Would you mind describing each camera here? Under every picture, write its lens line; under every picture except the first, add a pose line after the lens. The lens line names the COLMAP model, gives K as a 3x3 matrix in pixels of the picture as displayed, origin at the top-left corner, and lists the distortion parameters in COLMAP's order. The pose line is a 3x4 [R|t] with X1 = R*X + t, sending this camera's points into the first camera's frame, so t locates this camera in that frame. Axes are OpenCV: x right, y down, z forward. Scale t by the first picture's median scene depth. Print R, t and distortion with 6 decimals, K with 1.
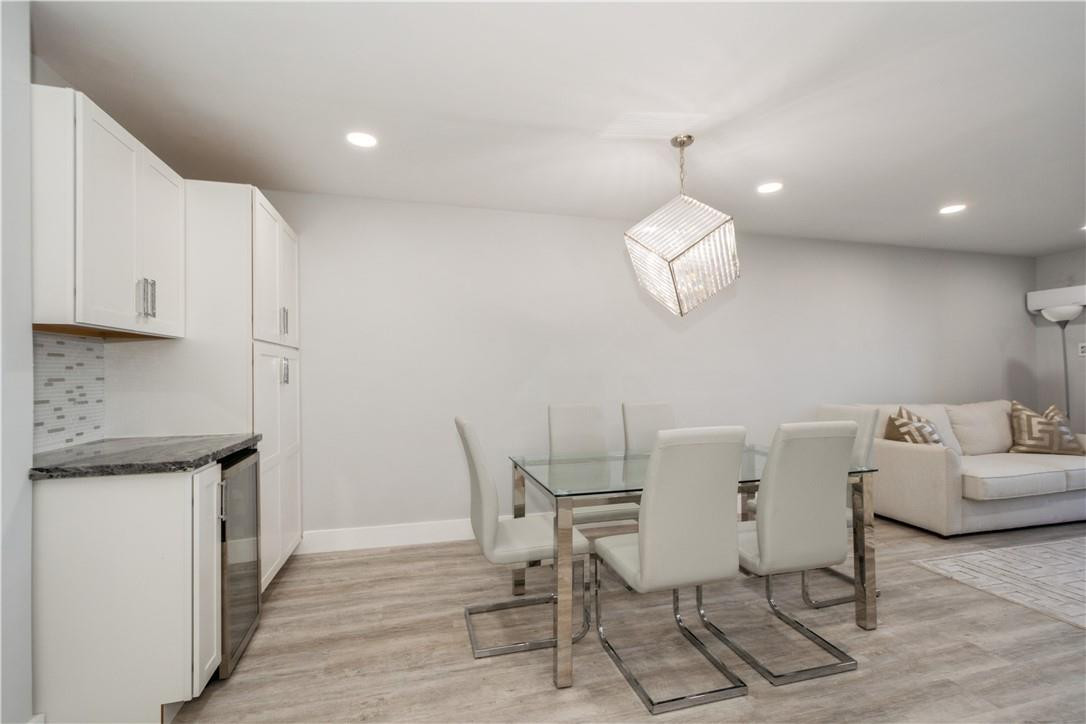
lens RADIAL K [[481.7, 0, 555.3], [0, 481.7, 377.3], [0, 0, 1]] dist [0.010724, -0.000093]
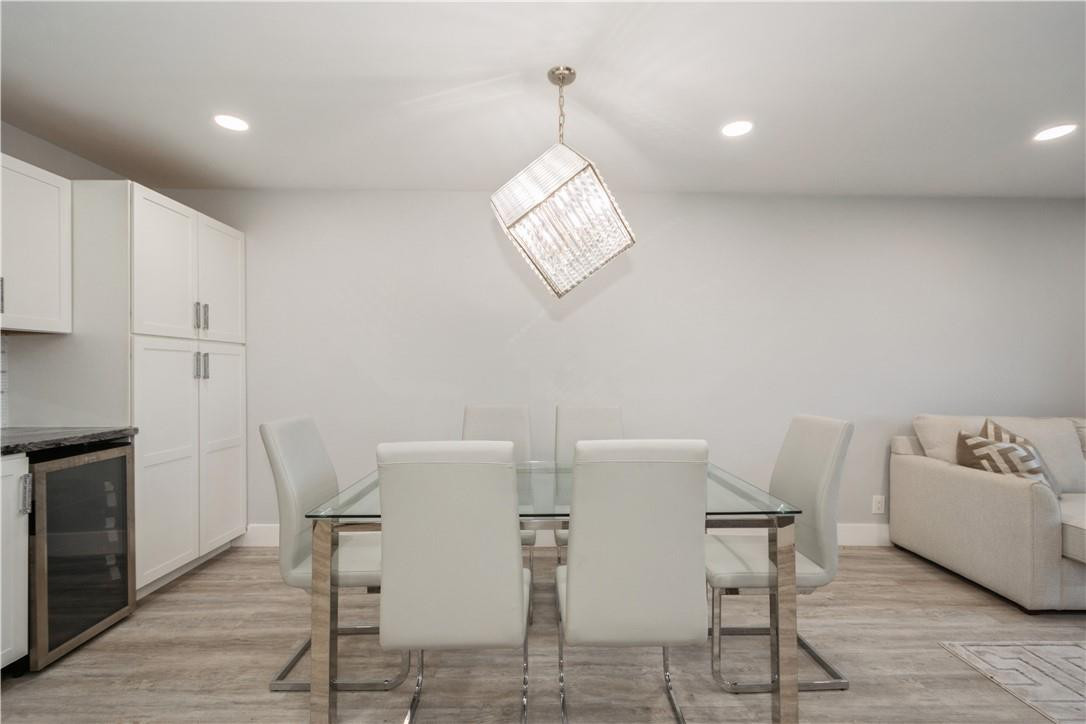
lens RADIAL K [[486.8, 0, 543.7], [0, 486.8, 379.3], [0, 0, 1]] dist [0.010072, -0.000312]
pose [[0.967374, 0.010373, -0.253140, 0.365215], [-0.008927, 0.999937, 0.006863, 0.001948], [0.253196, -0.004379, 0.967405, 0.179230]]
